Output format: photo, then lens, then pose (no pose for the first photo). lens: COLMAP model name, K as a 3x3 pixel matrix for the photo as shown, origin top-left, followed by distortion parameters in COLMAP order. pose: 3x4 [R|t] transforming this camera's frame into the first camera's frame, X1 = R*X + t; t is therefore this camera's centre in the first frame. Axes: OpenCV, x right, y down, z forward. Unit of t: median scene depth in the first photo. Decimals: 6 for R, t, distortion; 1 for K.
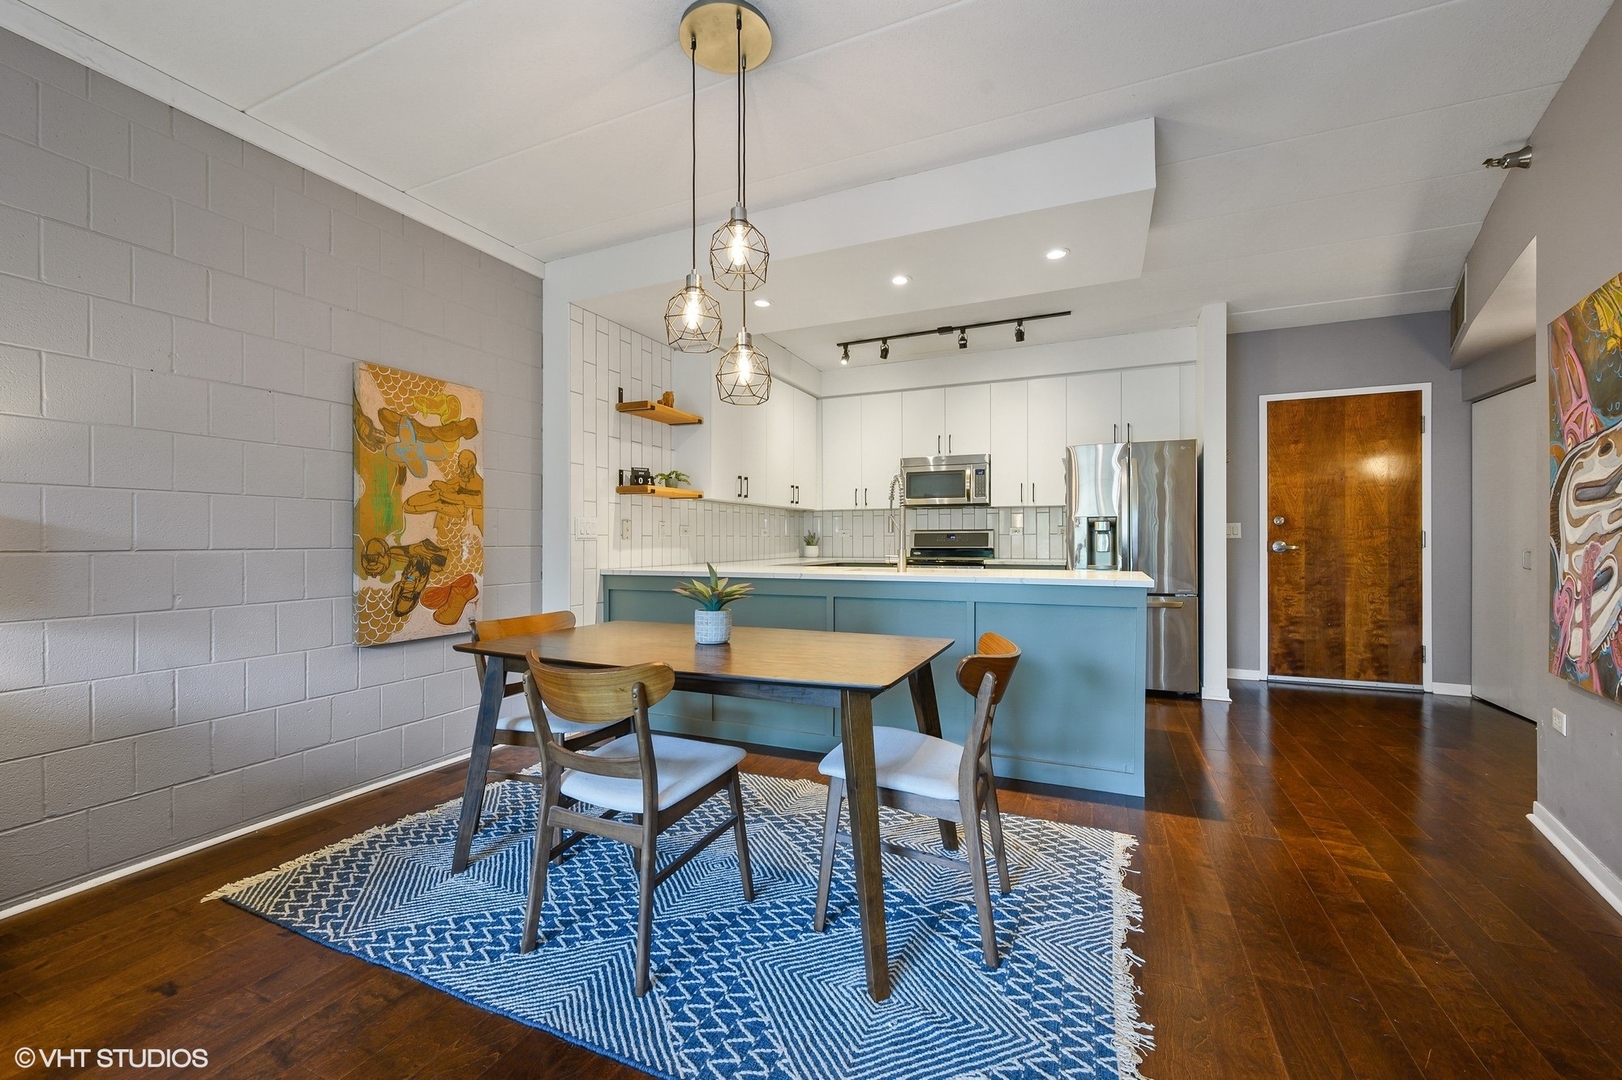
lens RADIAL K [[634.8, 0, 819.4], [0, 634.8, 539.9], [0, 0, 1]] dist [0.002394, 0.000097]
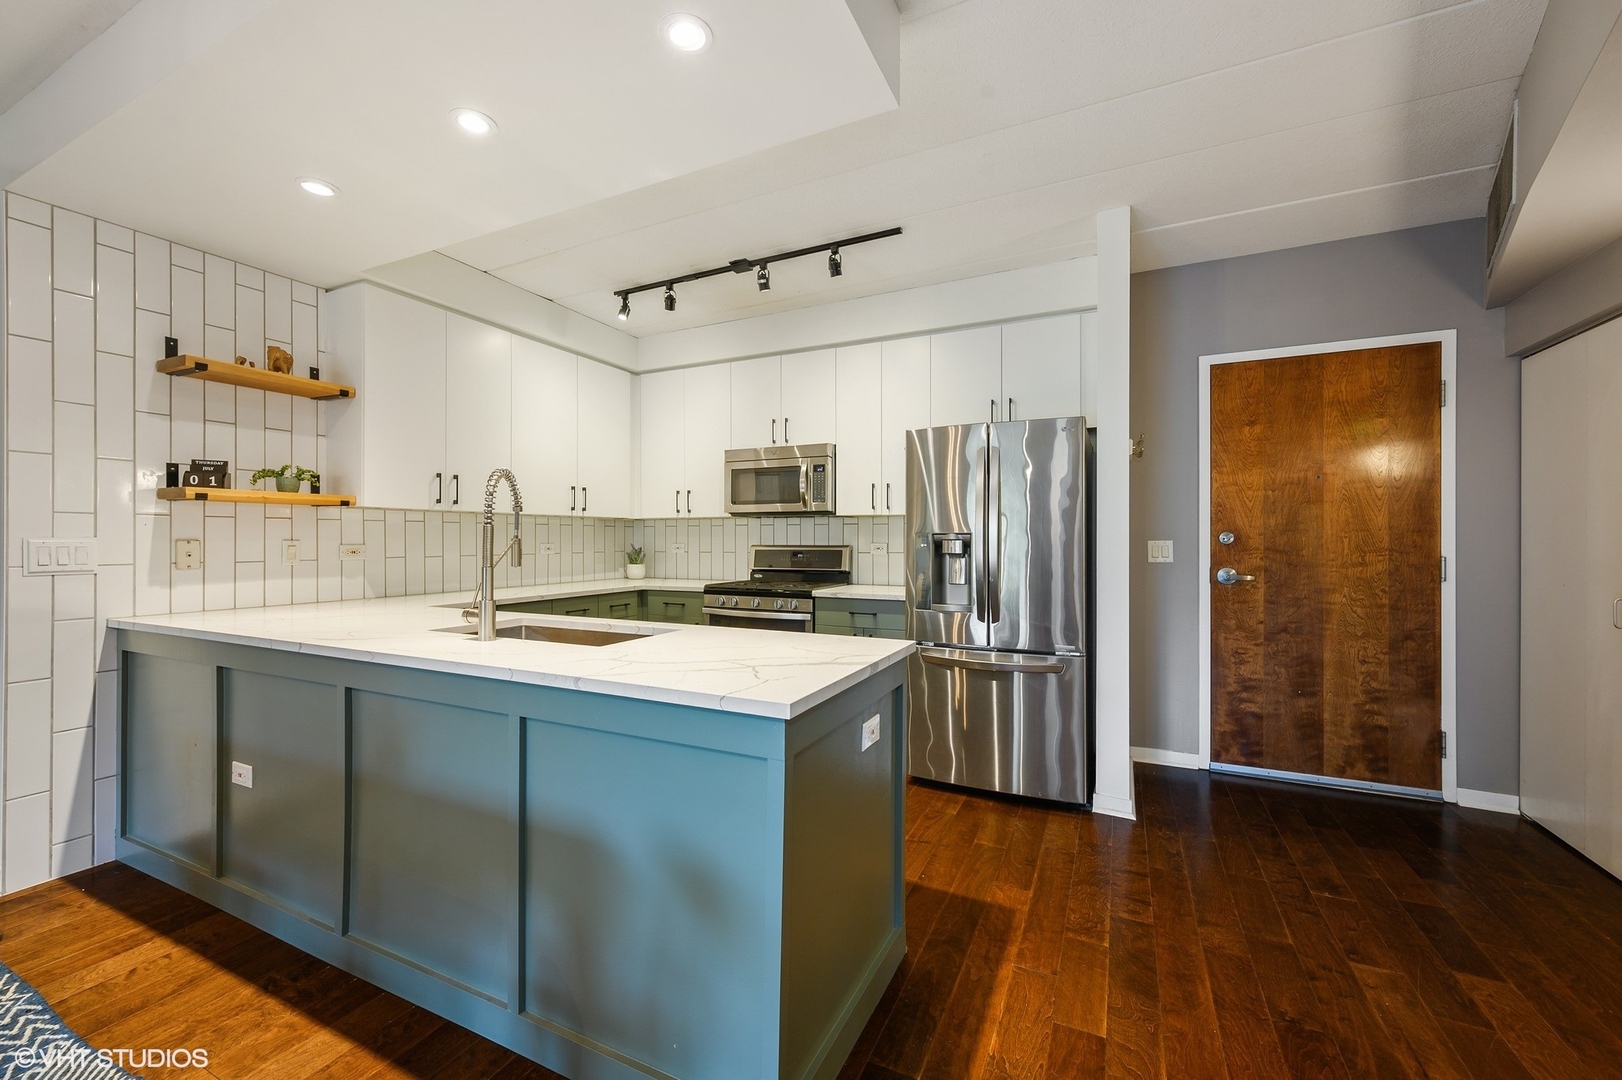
lens RADIAL K [[634.8, 0, 806.8], [0, 634.8, 539.8], [0, 0, 1]] dist [0.002394, 0.000097]
pose [[0.999324, 0.002778, -0.036650, 0.300379], [-0.002775, 0.999996, 0.000113, -0.027640], [0.036650, -0.000012, 0.999328, 0.302915]]
